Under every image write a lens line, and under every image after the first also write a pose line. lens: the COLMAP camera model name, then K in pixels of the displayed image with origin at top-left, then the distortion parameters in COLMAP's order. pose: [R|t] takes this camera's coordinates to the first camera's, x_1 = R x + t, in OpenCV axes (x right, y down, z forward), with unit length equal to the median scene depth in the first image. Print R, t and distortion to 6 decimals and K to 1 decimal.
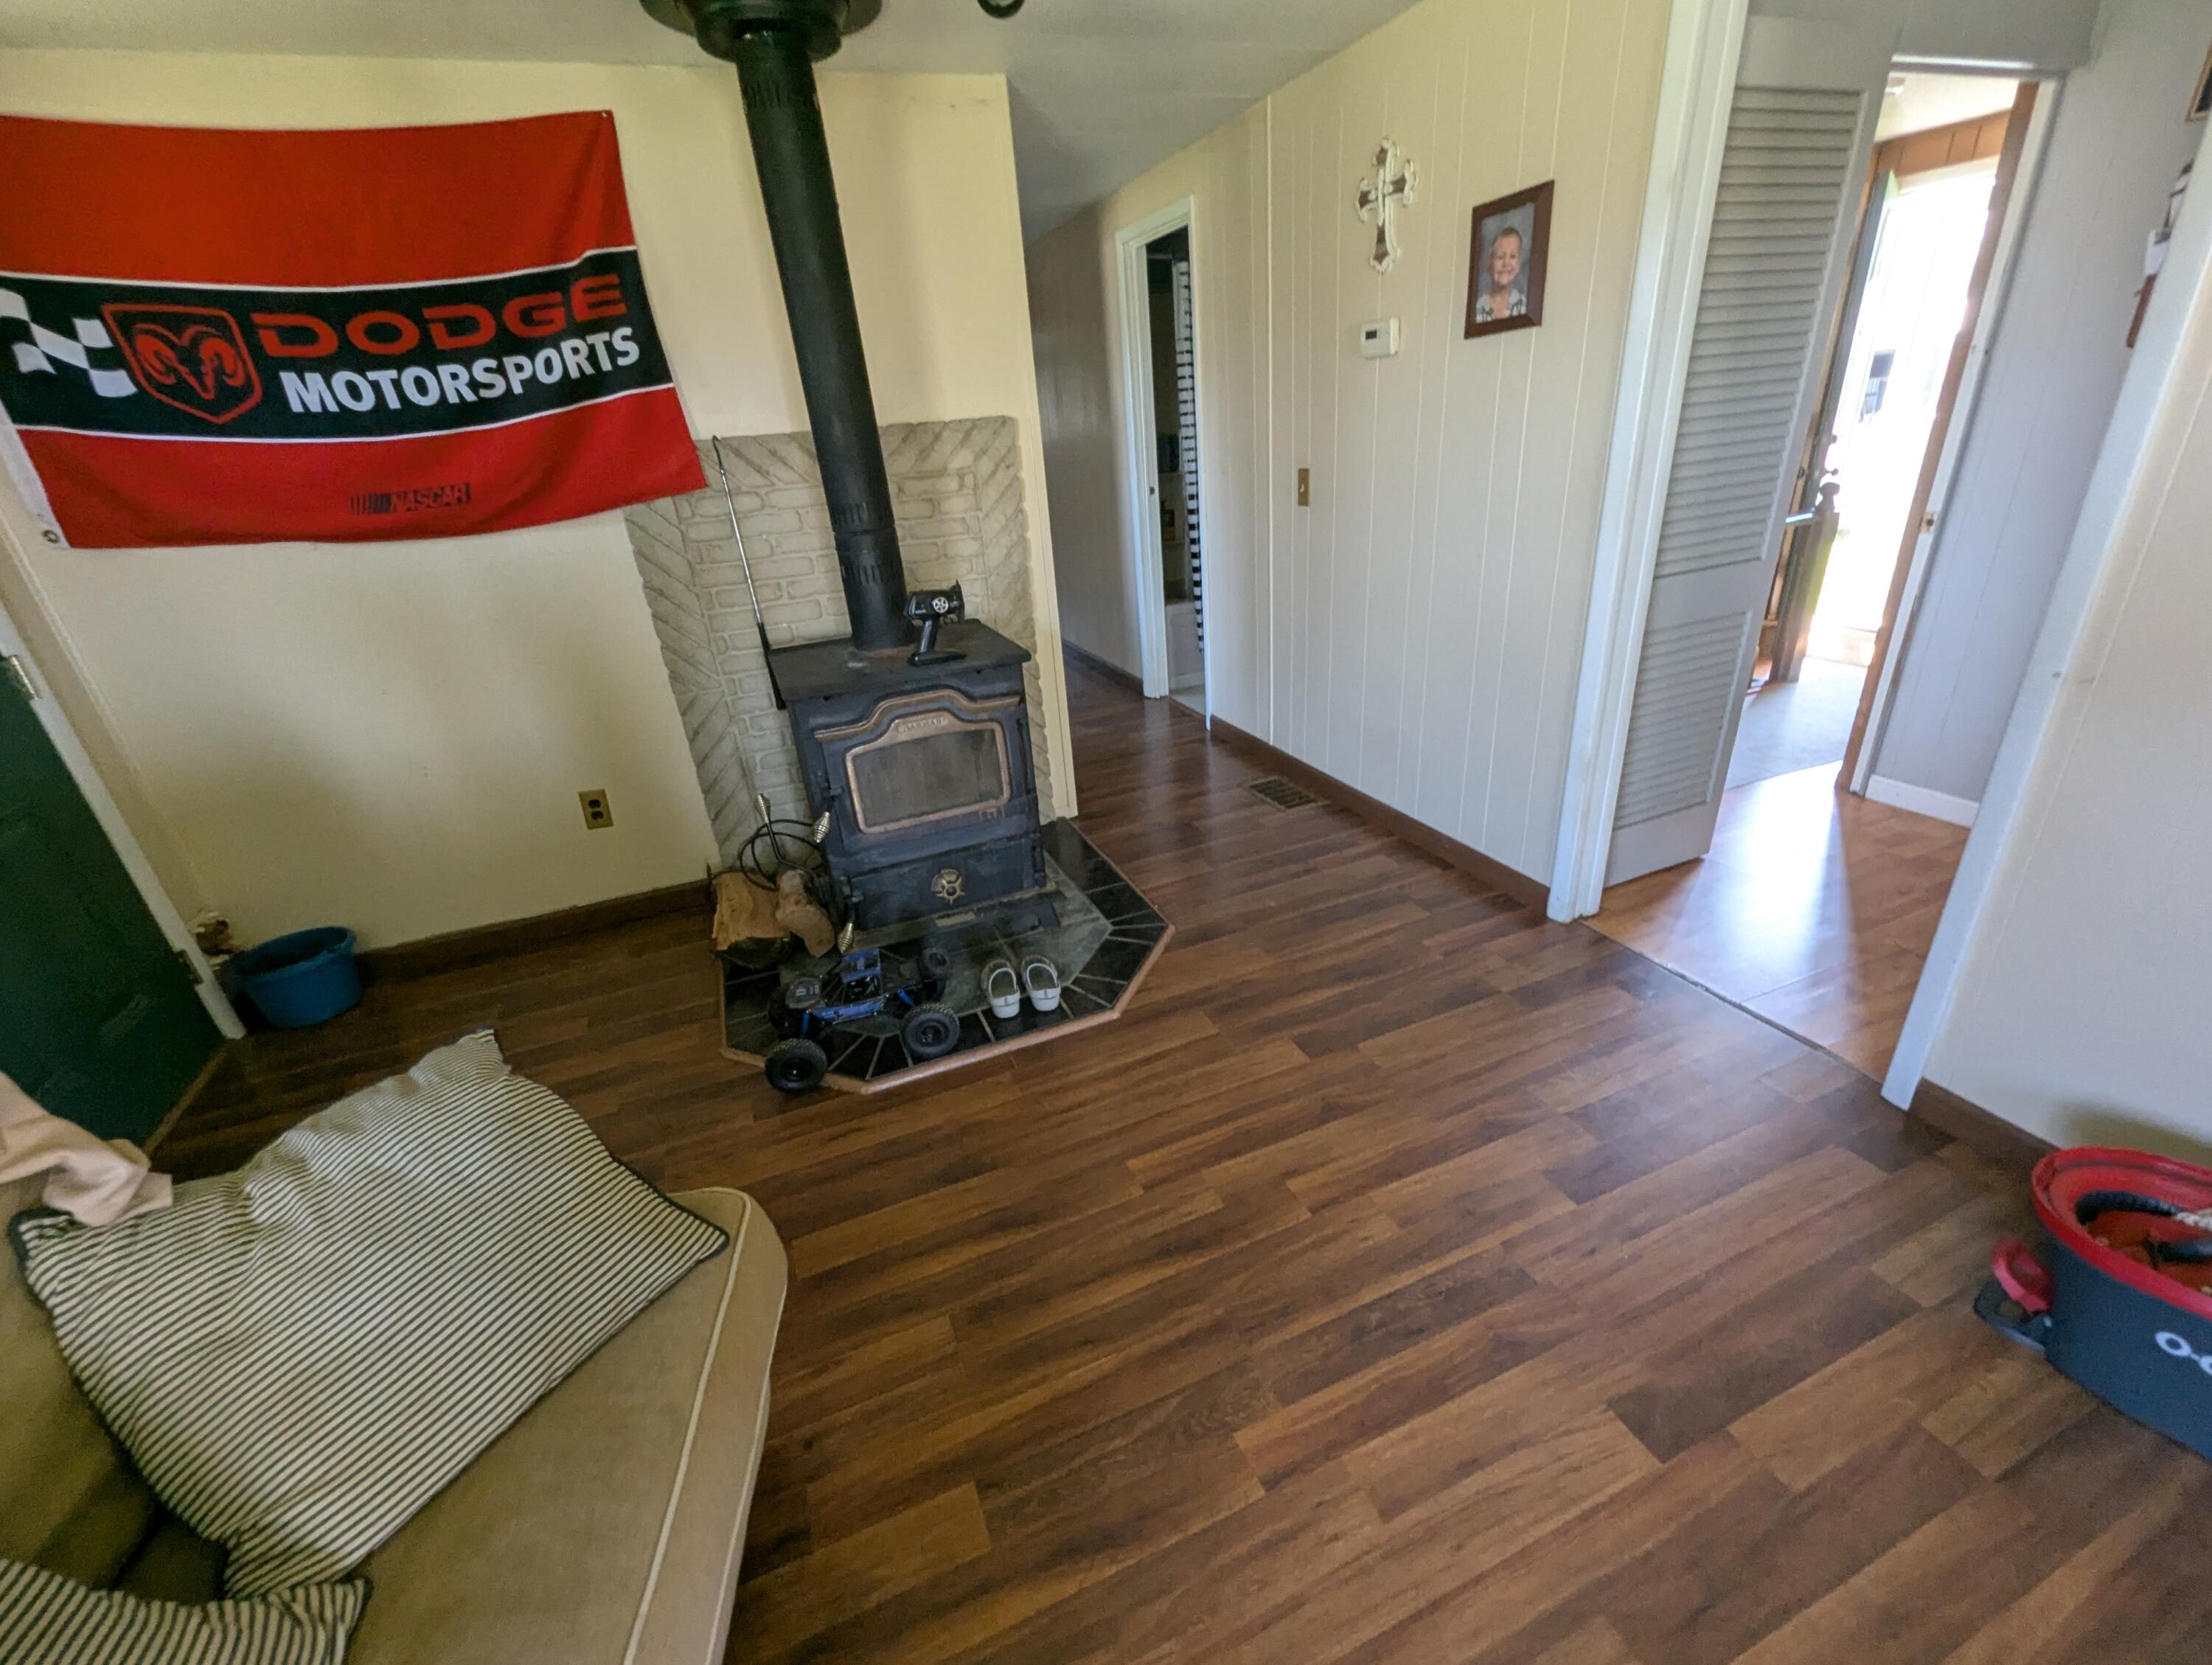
lens RADIAL K [[925.4, 0, 1098.4], [0, 925.4, 831.1], [0, 0, 1]] dist [0.004751, -0.000106]
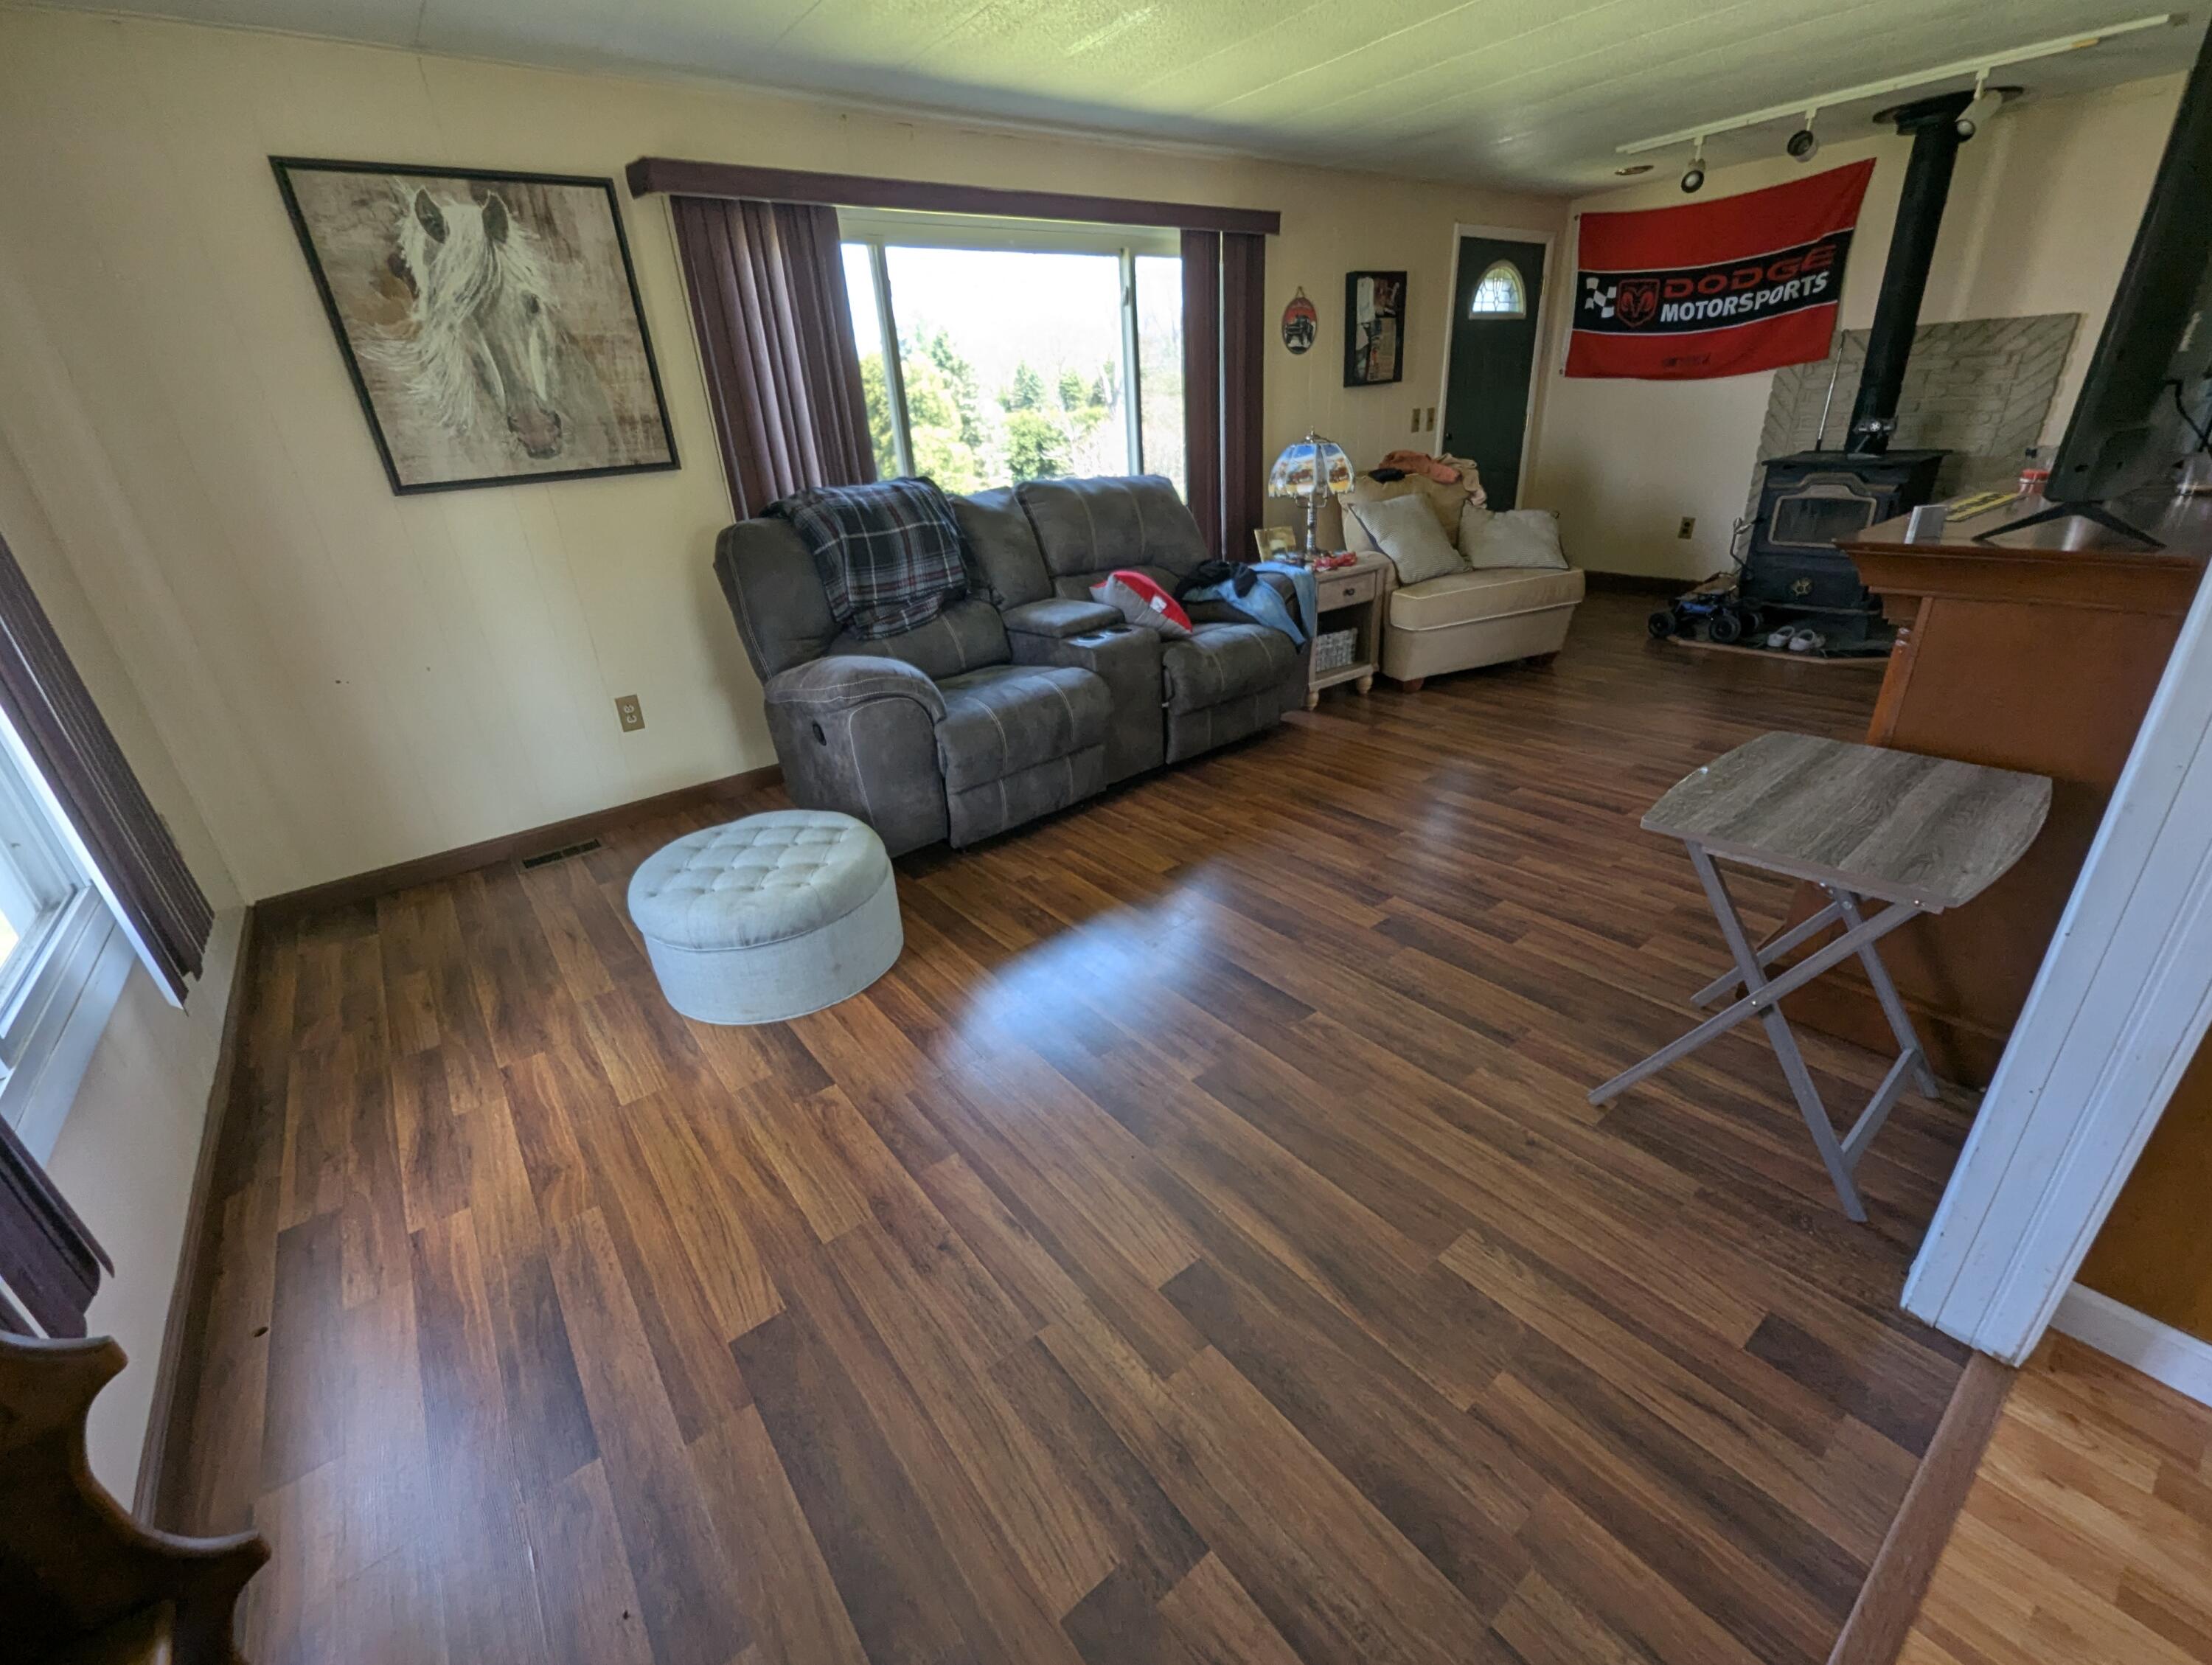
lens RADIAL K [[925.4, 0, 1109.1], [0, 925.4, 829.4], [0, 0, 1]] dist [0.004751, -0.000106]
pose [[0.280988, 0.453315, -0.845903, 1.292183], [-0.360990, 0.866607, 0.344498, 0.355697], [0.889231, 0.208563, 0.407148, -0.921893]]
